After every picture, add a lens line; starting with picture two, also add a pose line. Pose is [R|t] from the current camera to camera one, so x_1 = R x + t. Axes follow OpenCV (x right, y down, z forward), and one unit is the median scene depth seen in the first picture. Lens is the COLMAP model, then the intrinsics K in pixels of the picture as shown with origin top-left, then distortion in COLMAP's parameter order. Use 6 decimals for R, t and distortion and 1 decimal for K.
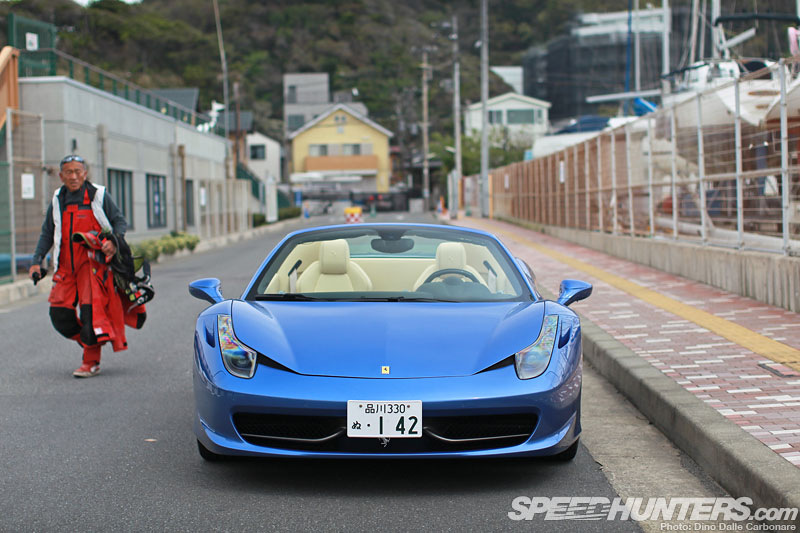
lens RADIAL K [[1538.7, 0, 400.0], [0, 1538.7, 266.5], [0, 0, 1]] dist [-0.061544, -0.170504]
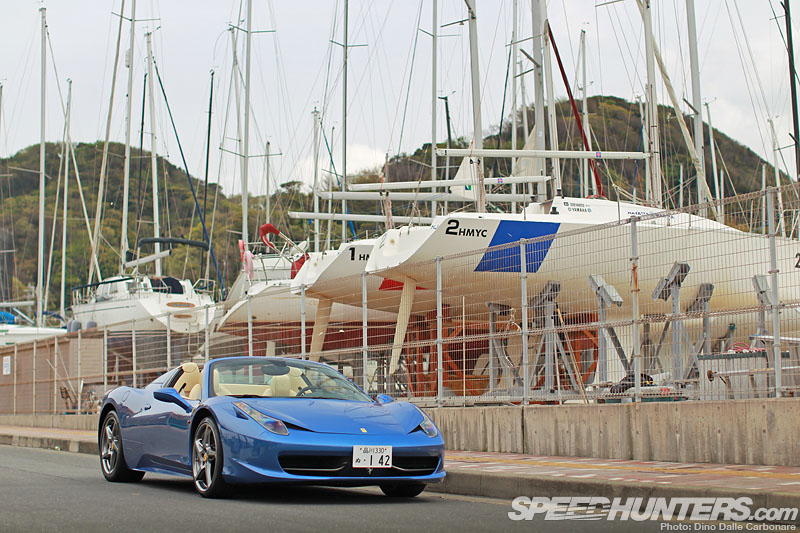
lens RADIAL K [[1505.1, 0, 400.0], [0, 1505.1, 266.5], [0, 0, 1]] dist [-0.155444, 0.132518]
pose [[0.883666, 0.061815, 0.464019, -0.180291], [0.006279, 0.989589, -0.143786, 0.030178], [-0.468077, 0.129973, 0.874077, -0.119583]]
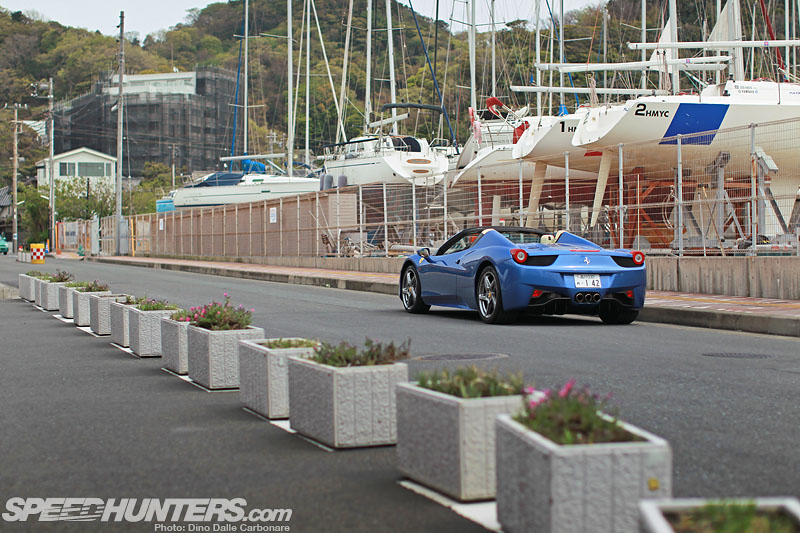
lens RADIAL K [[1505.1, 0, 400.0], [0, 1505.1, 266.5], [0, 0, 1]] dist [-0.155444, 0.132518]
pose [[0.943942, 0.012292, 0.329883, -0.263248], [-0.001066, 0.999415, -0.034189, 0.032646], [-0.330110, 0.031921, 0.943403, -0.318545]]
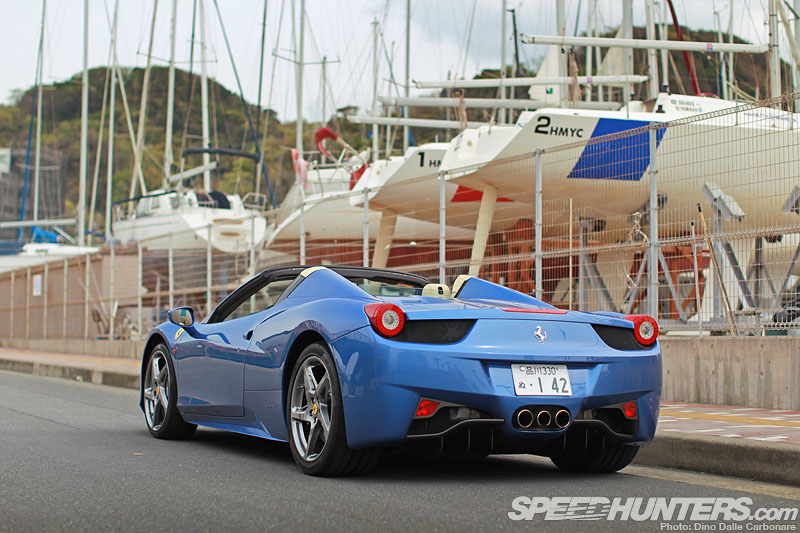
lens RADIAL K [[1505.1, 0, 400.0], [0, 1505.1, 266.5], [0, 0, 1]] dist [-0.155444, 0.132518]
pose [[0.899271, 0.051446, 0.434355, -0.132596], [-0.010222, 0.995259, -0.096719, 0.023795], [-0.437272, 0.082536, 0.895534, -0.005547]]
